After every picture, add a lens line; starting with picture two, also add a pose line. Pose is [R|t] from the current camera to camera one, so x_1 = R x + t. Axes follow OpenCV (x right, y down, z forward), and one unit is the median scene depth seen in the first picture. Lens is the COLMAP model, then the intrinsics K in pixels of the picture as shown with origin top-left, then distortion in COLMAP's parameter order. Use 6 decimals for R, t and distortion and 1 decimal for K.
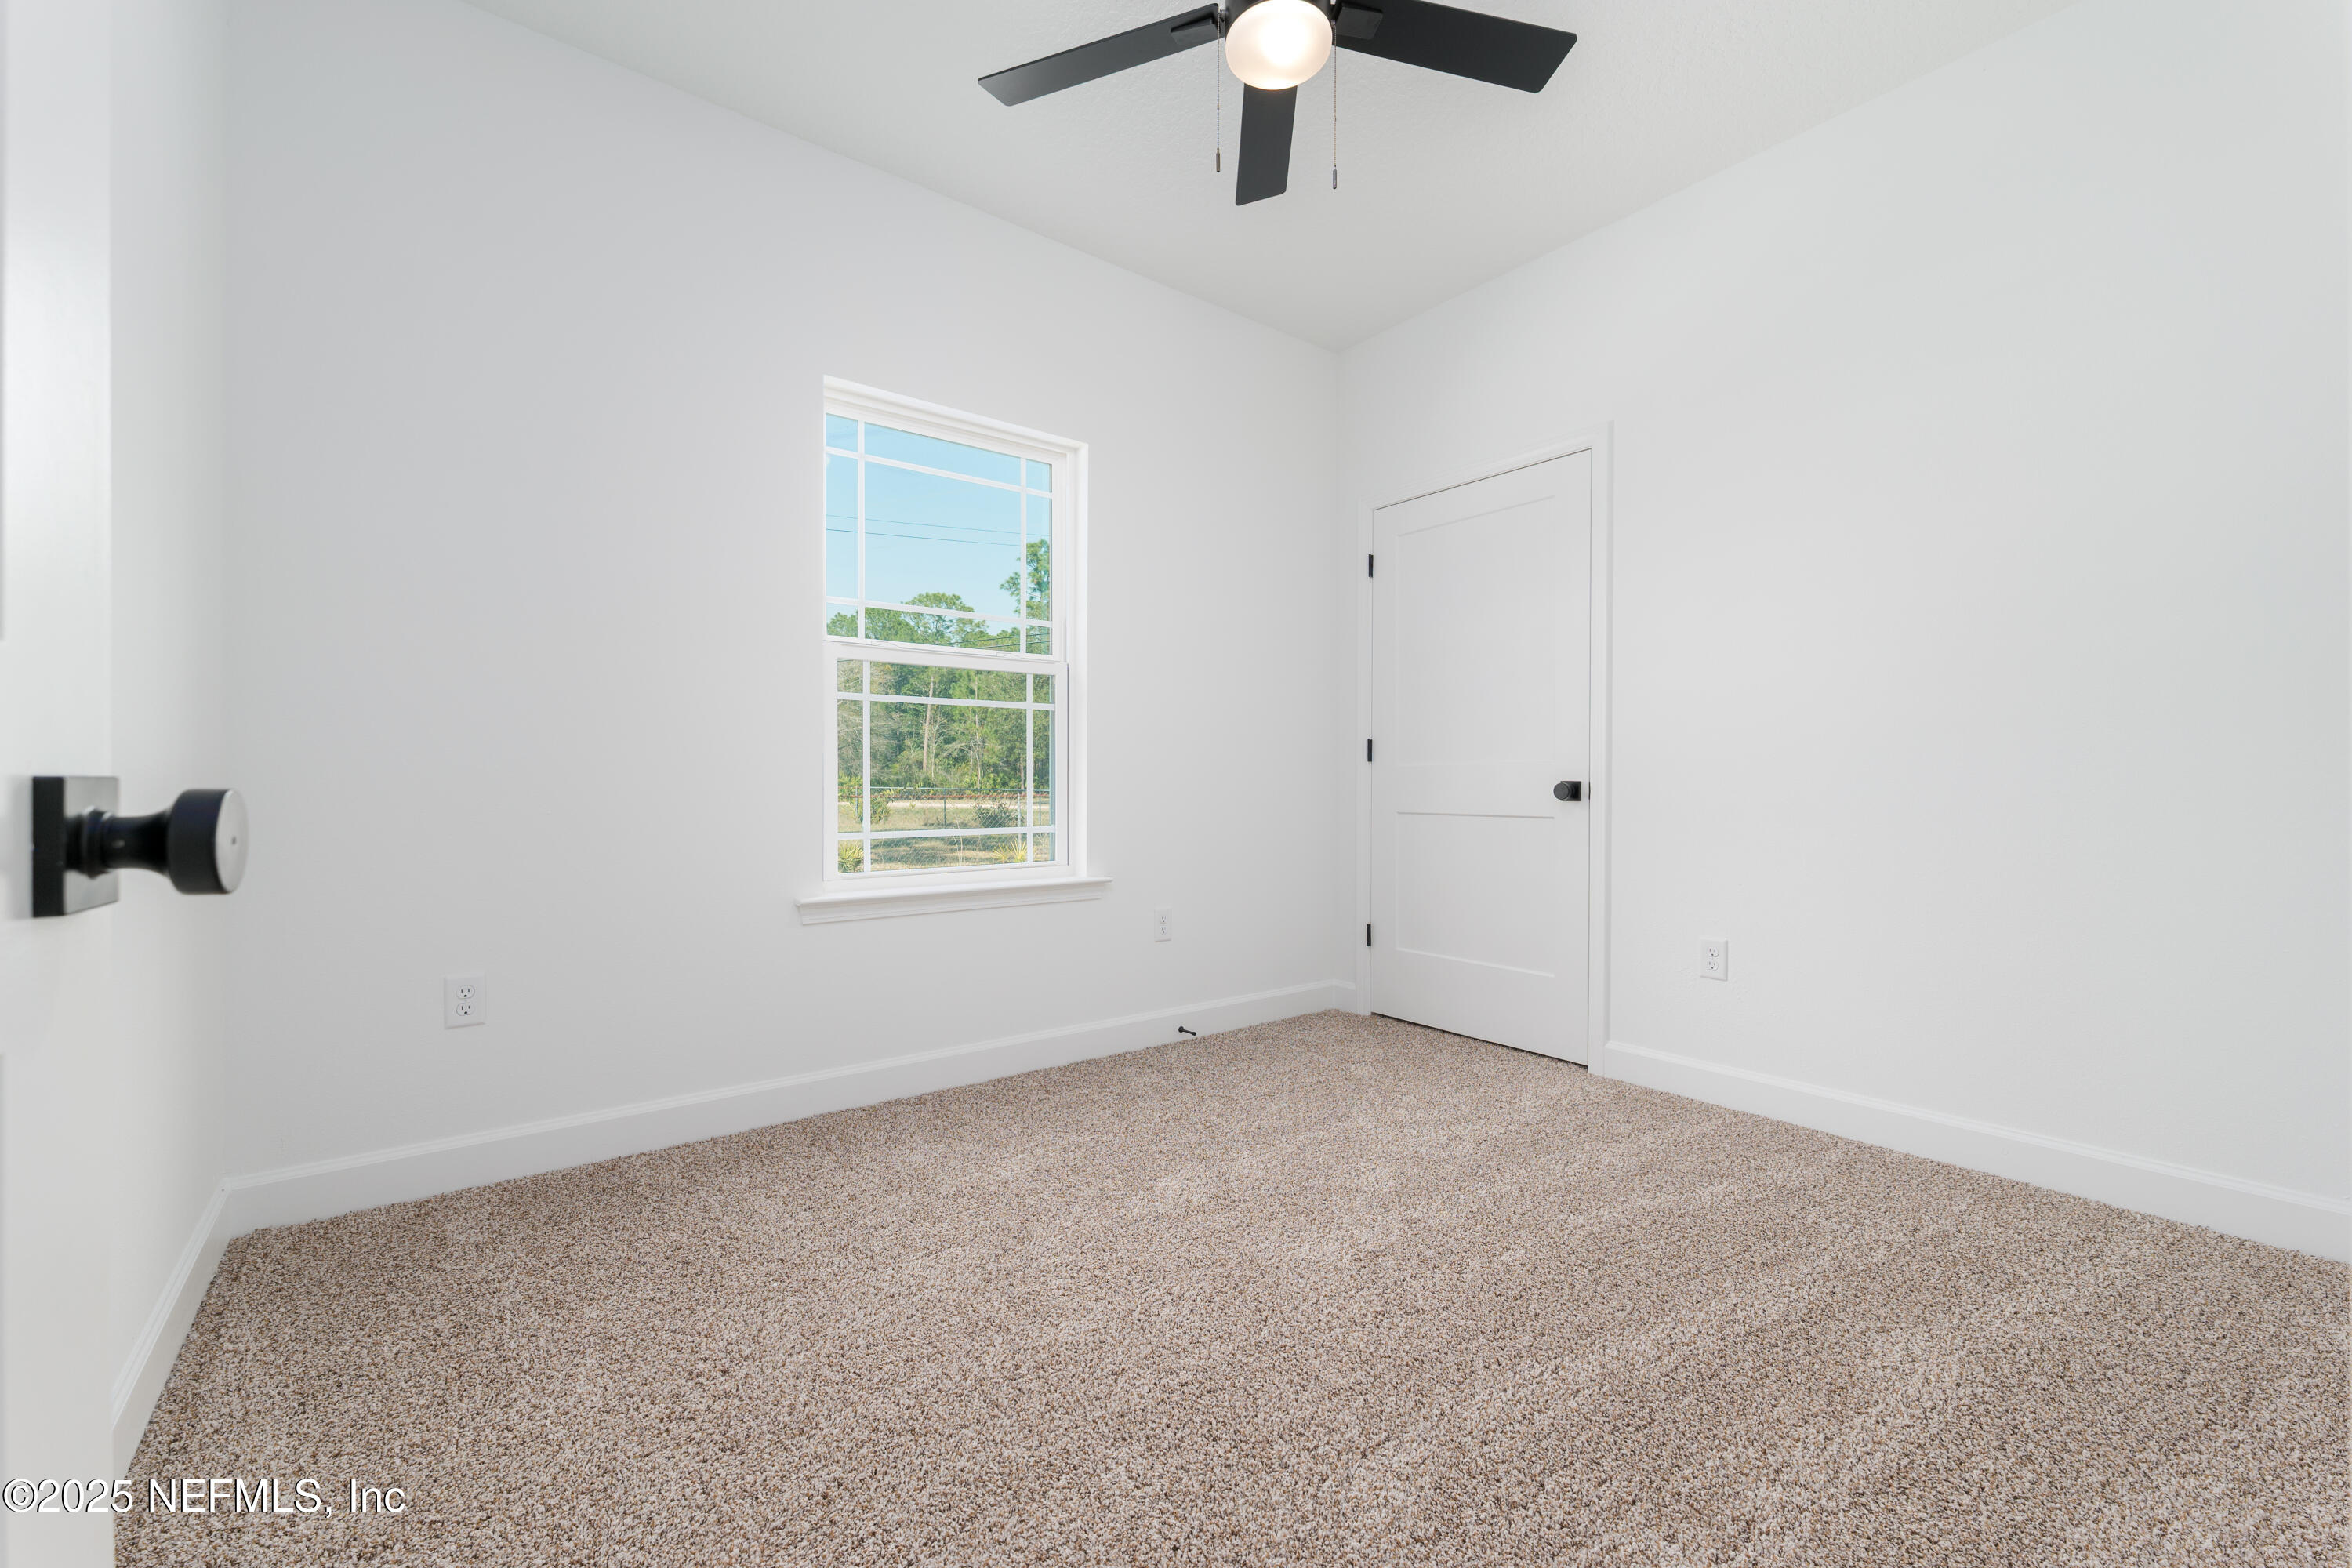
lens RADIAL K [[953.0, 0, 1171.0], [0, 953.0, 784.1], [0, 0, 1]] dist [0.002004, 0.000056]
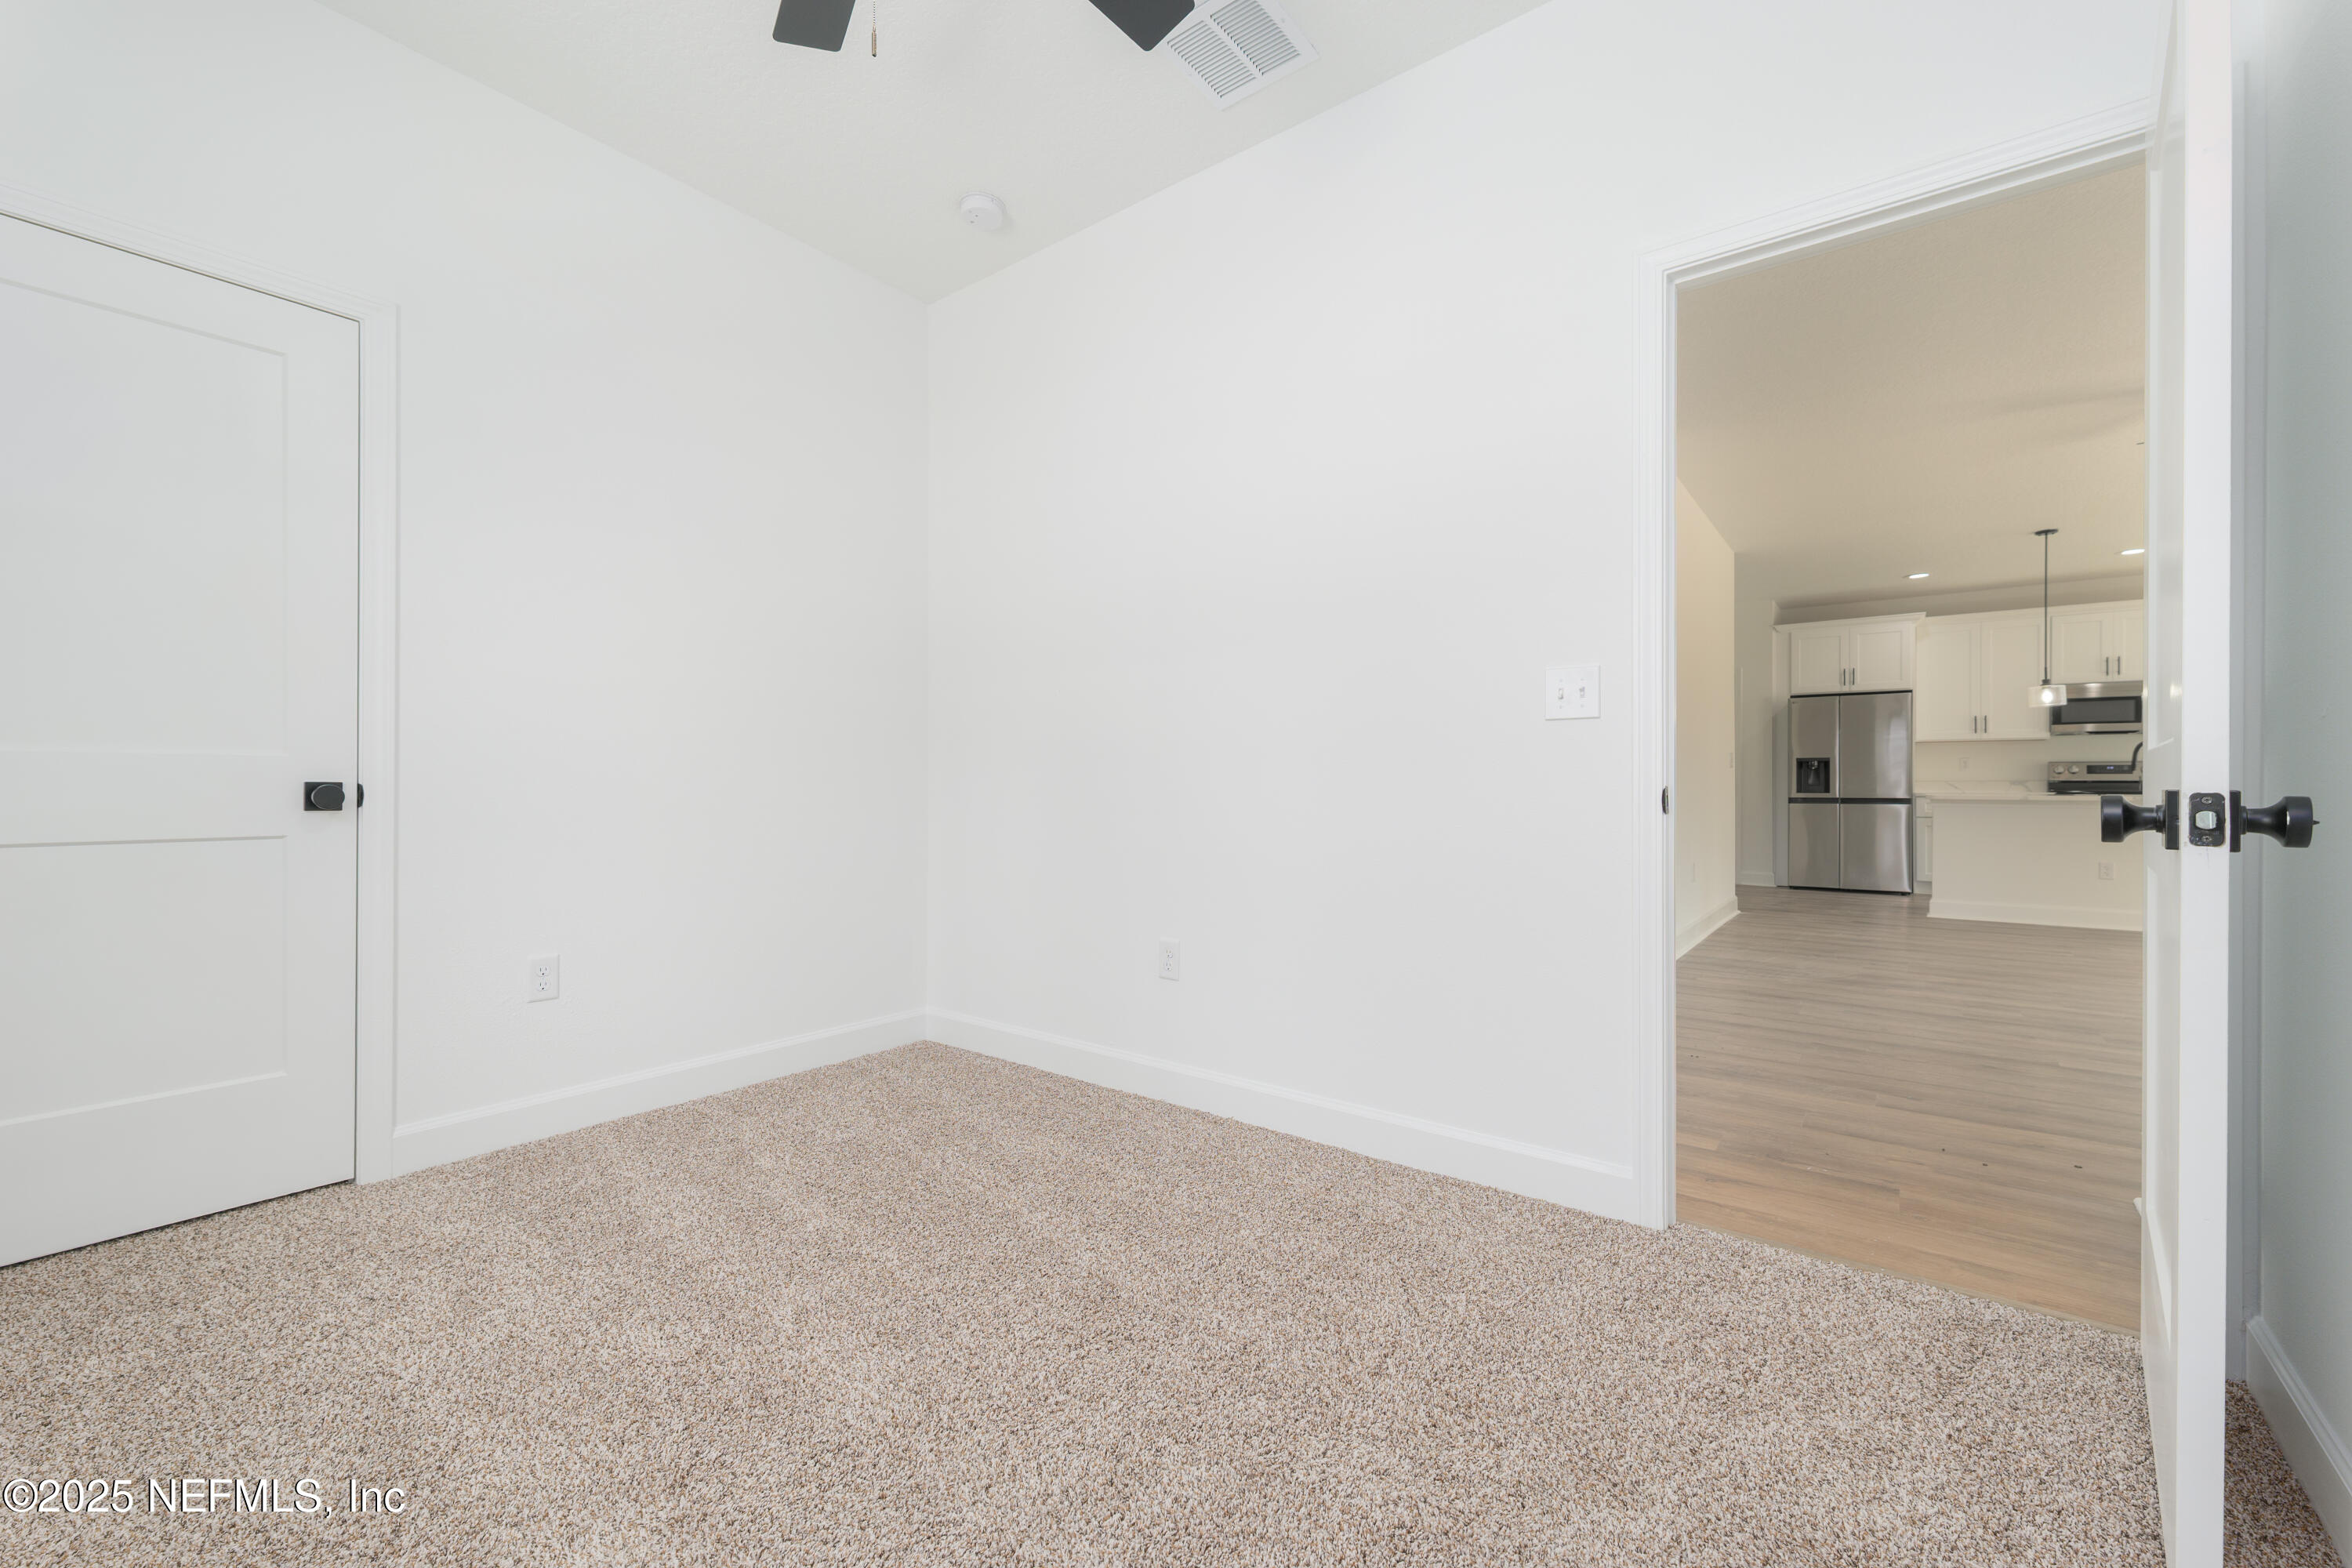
lens RADIAL K [[953.0, 0, 1171.0], [0, 953.0, 784.1], [0, 0, 1]] dist [0.002004, 0.000056]
pose [[-0.248329, -0.000346, 0.968676, -0.545830], [0.003683, 0.999992, 0.001302, -0.000394], [-0.968669, 0.003891, -0.248326, 0.773073]]
